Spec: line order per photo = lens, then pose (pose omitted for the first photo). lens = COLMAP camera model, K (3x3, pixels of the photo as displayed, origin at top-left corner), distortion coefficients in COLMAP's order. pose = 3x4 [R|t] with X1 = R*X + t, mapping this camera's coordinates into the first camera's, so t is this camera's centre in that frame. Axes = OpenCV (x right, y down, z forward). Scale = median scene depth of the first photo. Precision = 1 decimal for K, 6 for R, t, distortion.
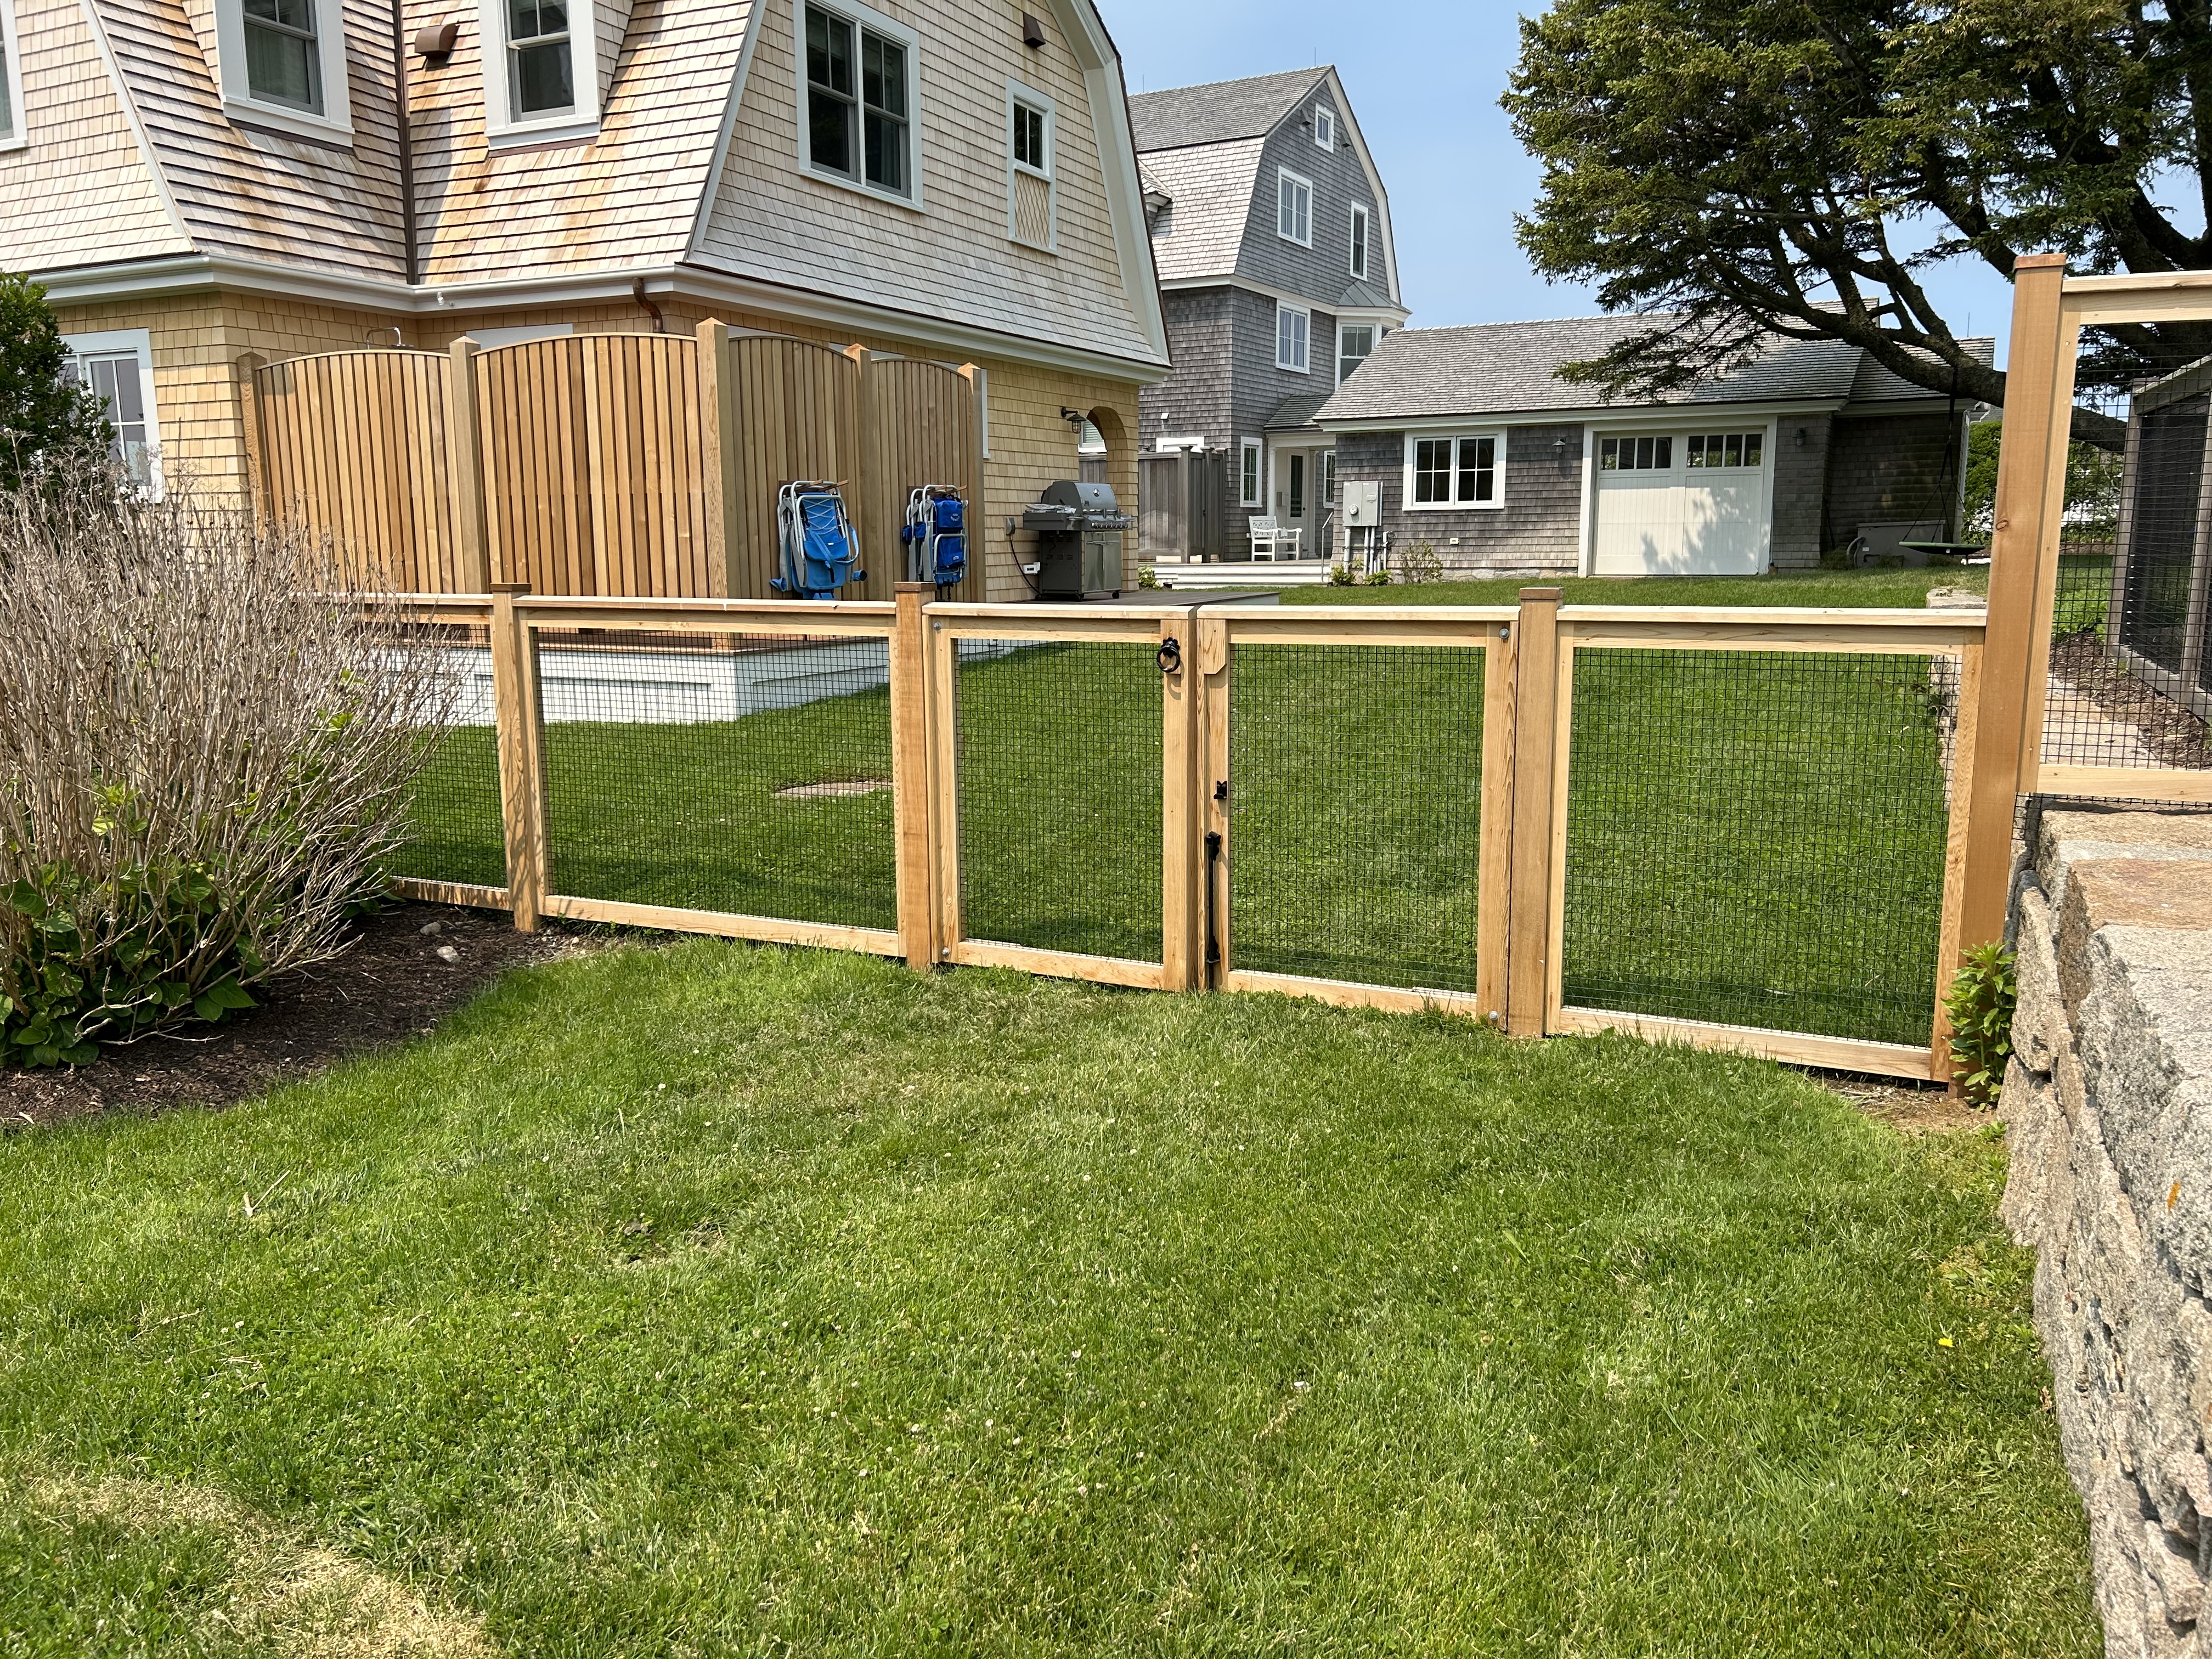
lens RADIAL K [[1678.9, 0, 1106.0], [0, 1678.9, 829.5], [0, 0, 1]] dist [0.061101, -0.087674]
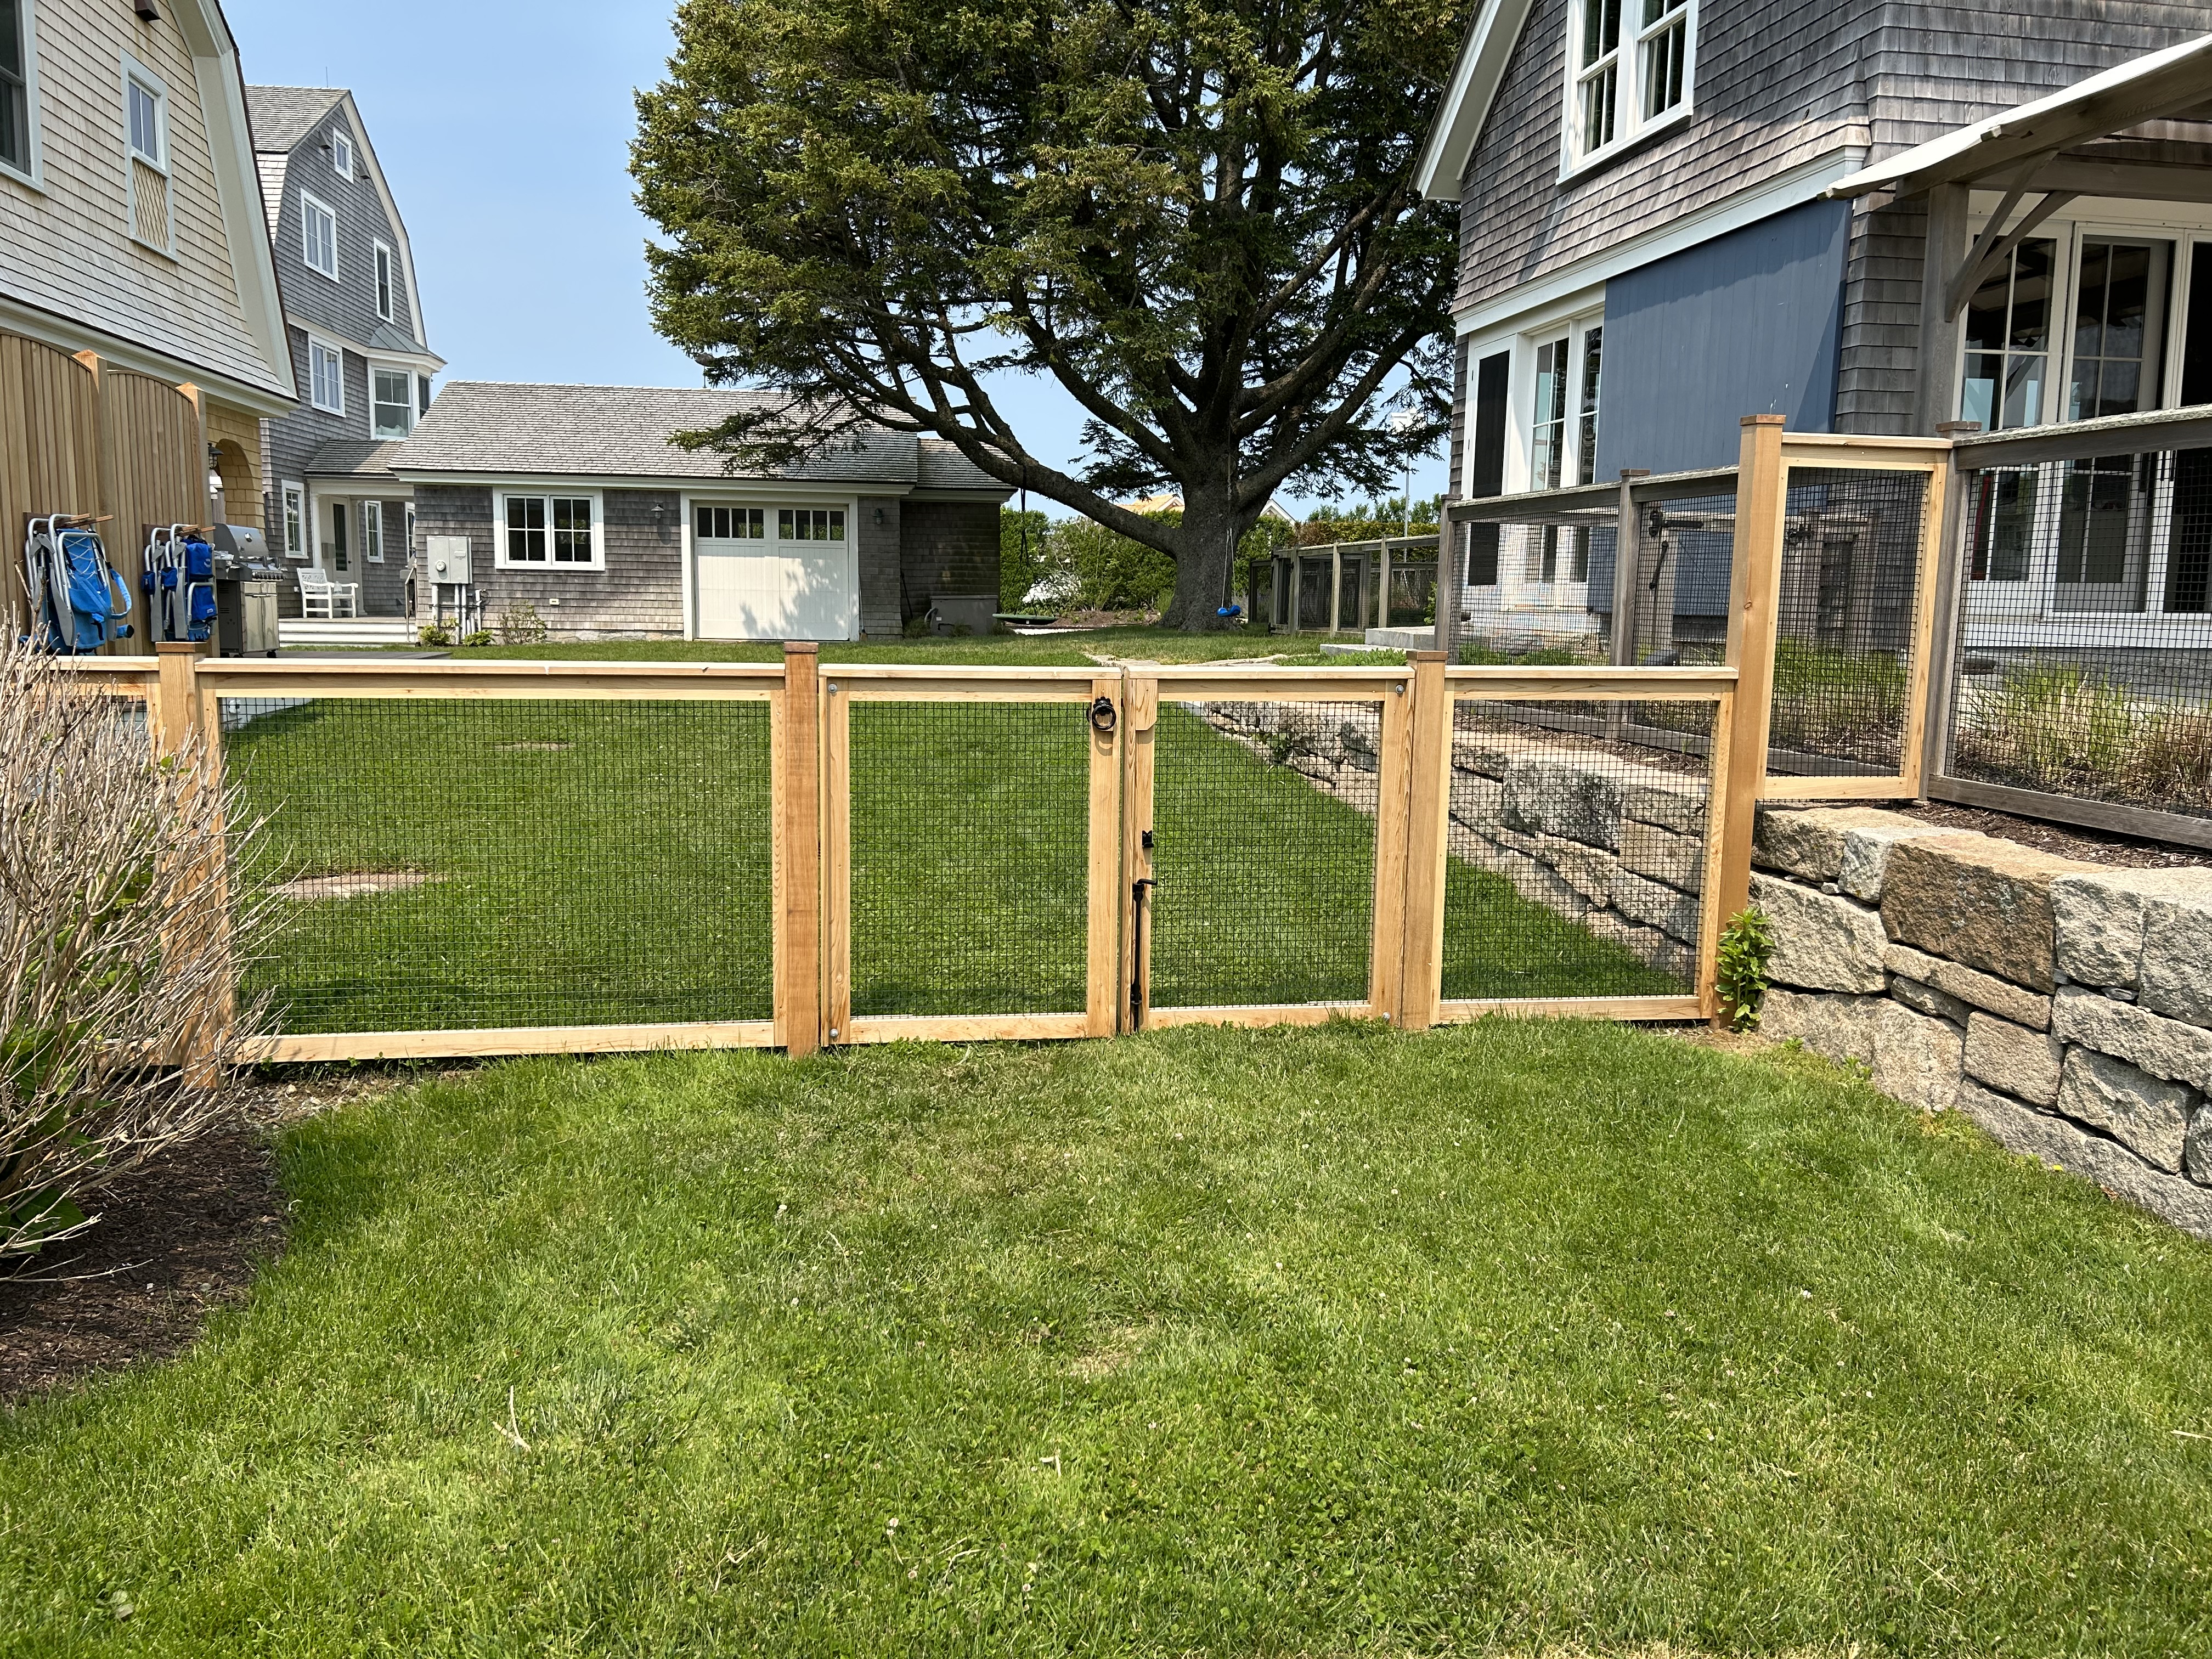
lens RADIAL K [[1670.5, 0, 1106.0], [0, 1670.5, 829.5], [0, 0, 1]] dist [0.056655, -0.061844]
pose [[0.815630, -0.059607, 0.575495, -0.122862], [0.080123, 0.996732, -0.010319, -0.004677], [-0.572999, 0.054527, 0.817740, 0.033176]]
